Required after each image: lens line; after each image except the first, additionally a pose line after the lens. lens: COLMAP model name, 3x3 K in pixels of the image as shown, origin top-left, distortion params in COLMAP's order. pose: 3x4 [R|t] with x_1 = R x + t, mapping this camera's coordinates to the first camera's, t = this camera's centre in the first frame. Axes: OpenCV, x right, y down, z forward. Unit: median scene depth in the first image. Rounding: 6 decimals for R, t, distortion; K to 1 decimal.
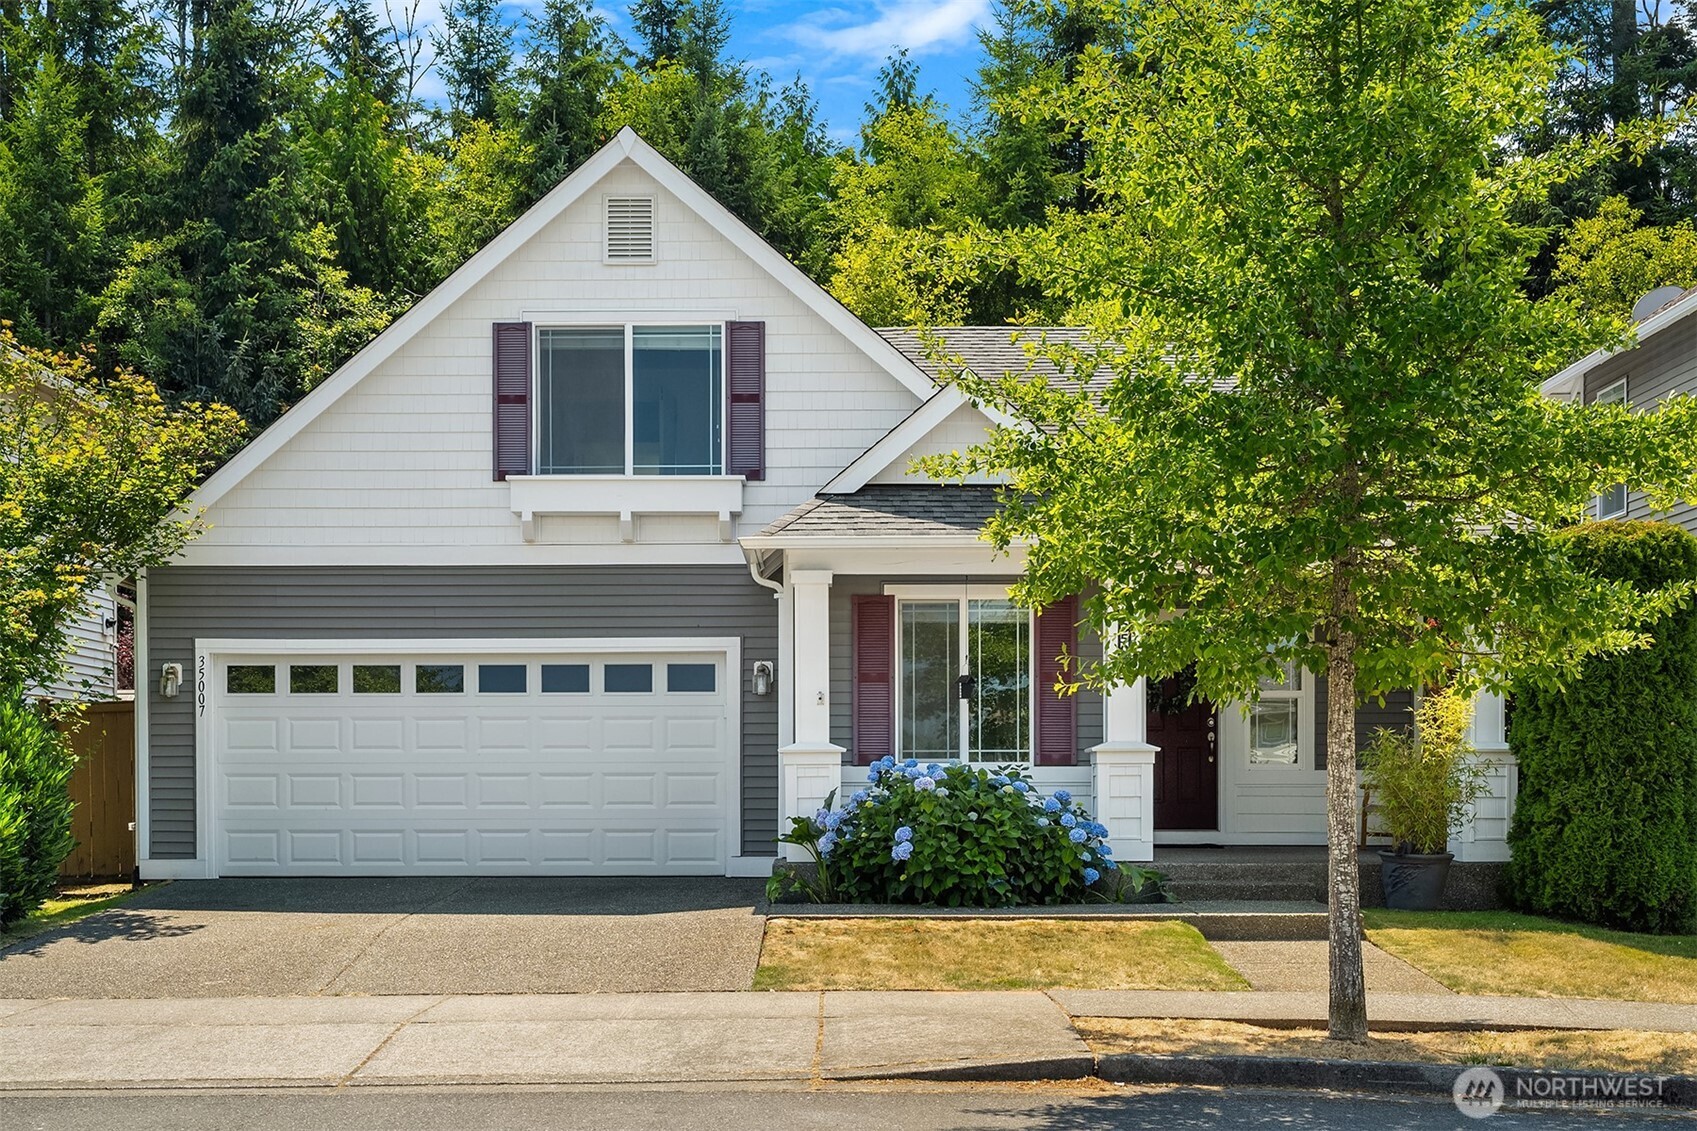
lens RADIAL K [[2023.6, 0, 848.8], [0, 2023.6, 568.6], [0, 0, 1]] dist [-0.035371, 0.000000]
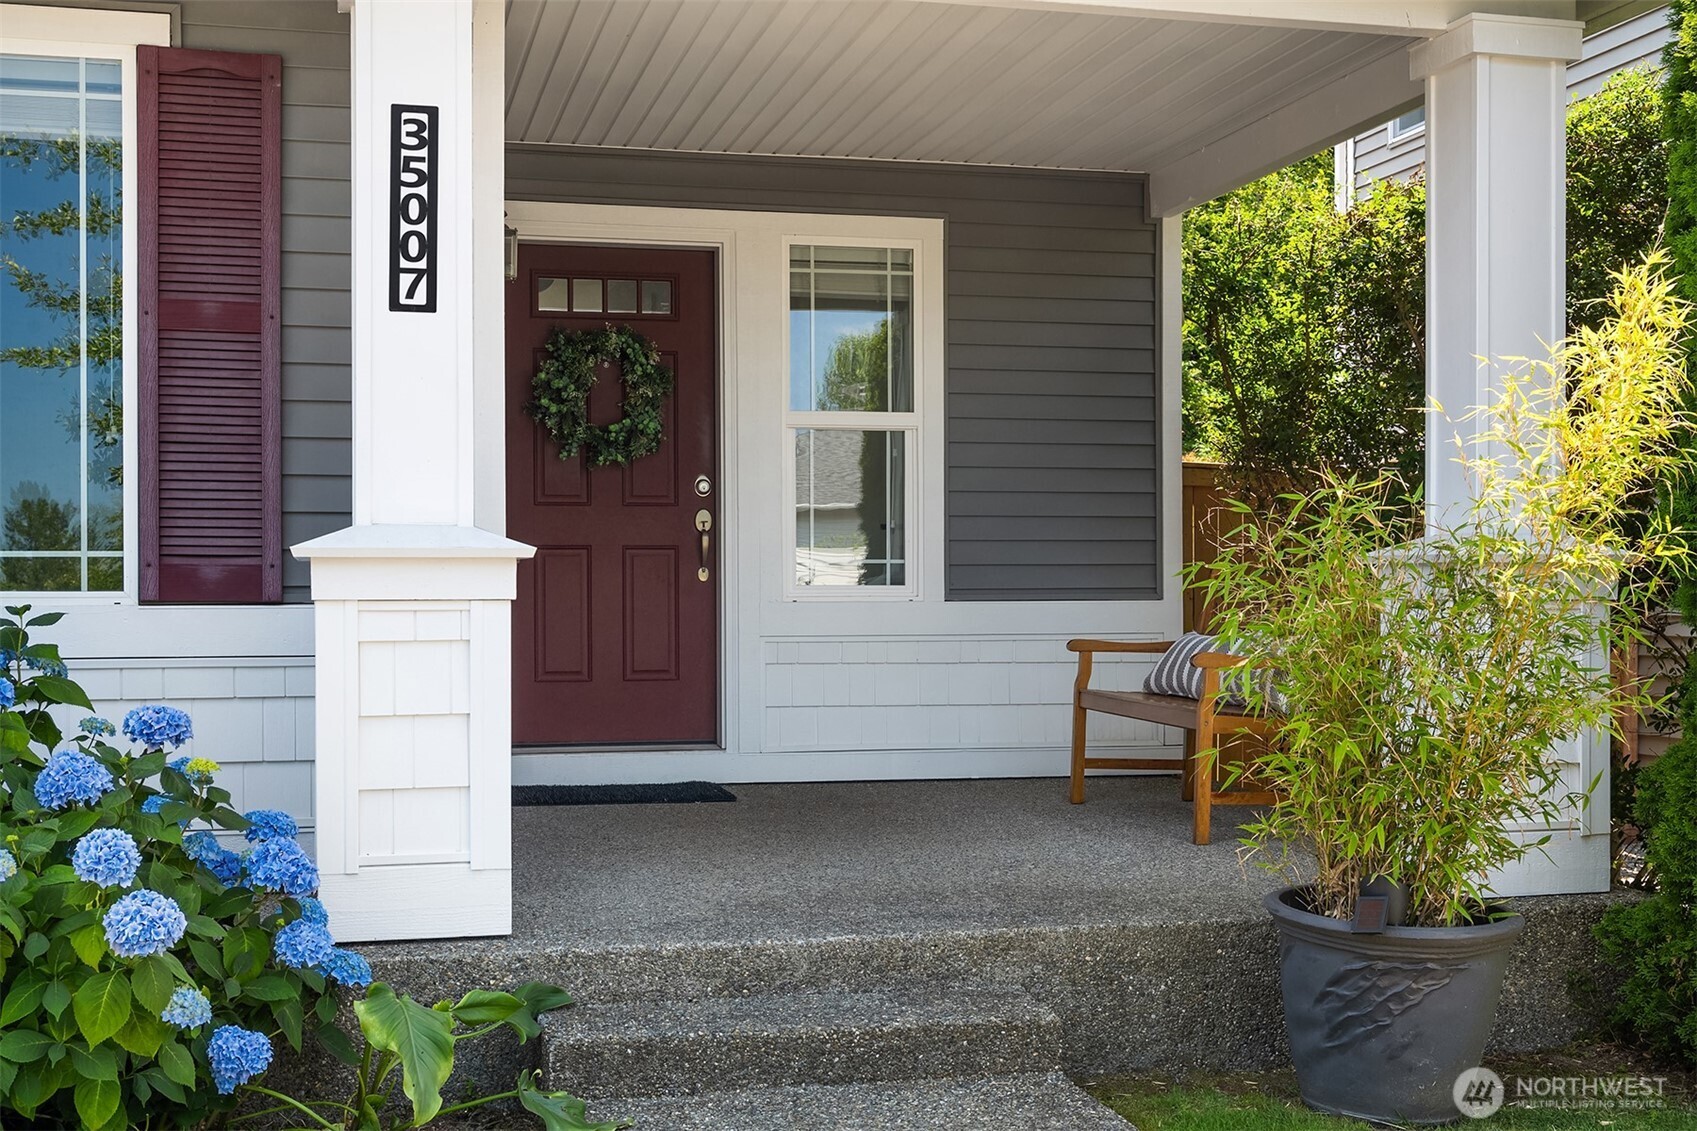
lens RADIAL K [[2037.5, 0, 848.7], [0, 2037.5, 569.0], [0, 0, 1]] dist [0.002949, 0.000000]
pose [[0.967699, 0.000698, 0.252107, 0.118279], [-0.025708, 0.995057, 0.095925, 0.060179], [-0.250793, -0.099308, 0.962933, 0.678537]]
